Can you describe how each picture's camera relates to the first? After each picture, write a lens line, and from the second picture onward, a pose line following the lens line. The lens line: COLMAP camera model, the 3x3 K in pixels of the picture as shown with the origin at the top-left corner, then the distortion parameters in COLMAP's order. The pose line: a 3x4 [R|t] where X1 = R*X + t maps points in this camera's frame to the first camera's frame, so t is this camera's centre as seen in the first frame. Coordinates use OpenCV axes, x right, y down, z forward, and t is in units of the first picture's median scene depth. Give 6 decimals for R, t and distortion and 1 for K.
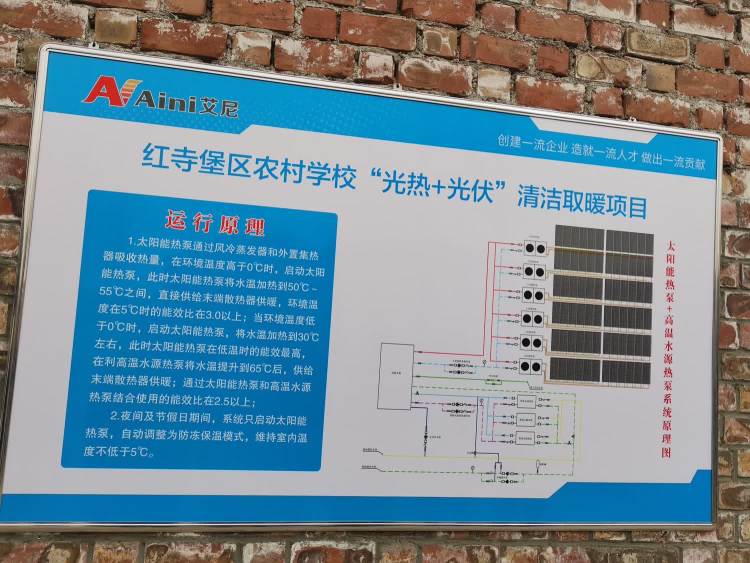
lens RADIAL K [[597.8, 0, 375.0], [0, 597.8, 280.6], [0, 0, 1]] dist [0.007516, -0.008760]
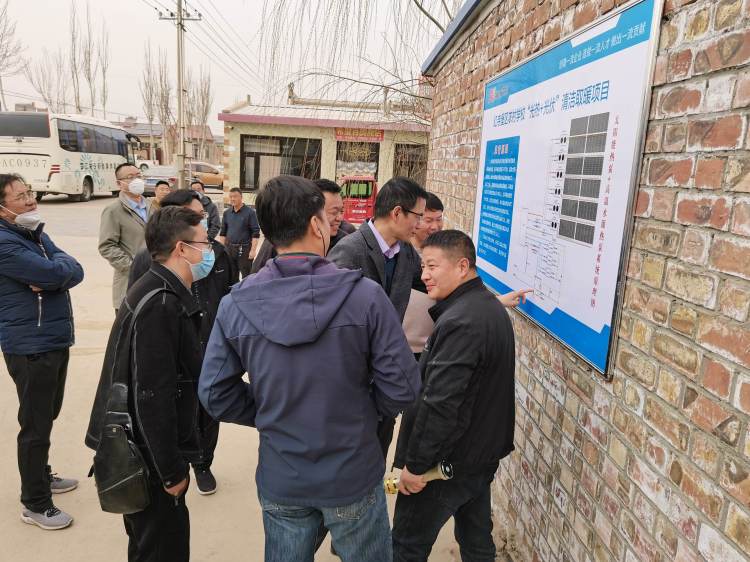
lens RADIAL K [[597.8, 0, 374.6], [0, 597.8, 281.3], [0, 0, 1]] dist [0.007516, -0.008760]
pose [[-0.111270, 0.114683, -0.987151, 1.630964], [0.015962, 0.993397, 0.113610, 0.100871], [0.993662, -0.003116, -0.112366, 0.682418]]
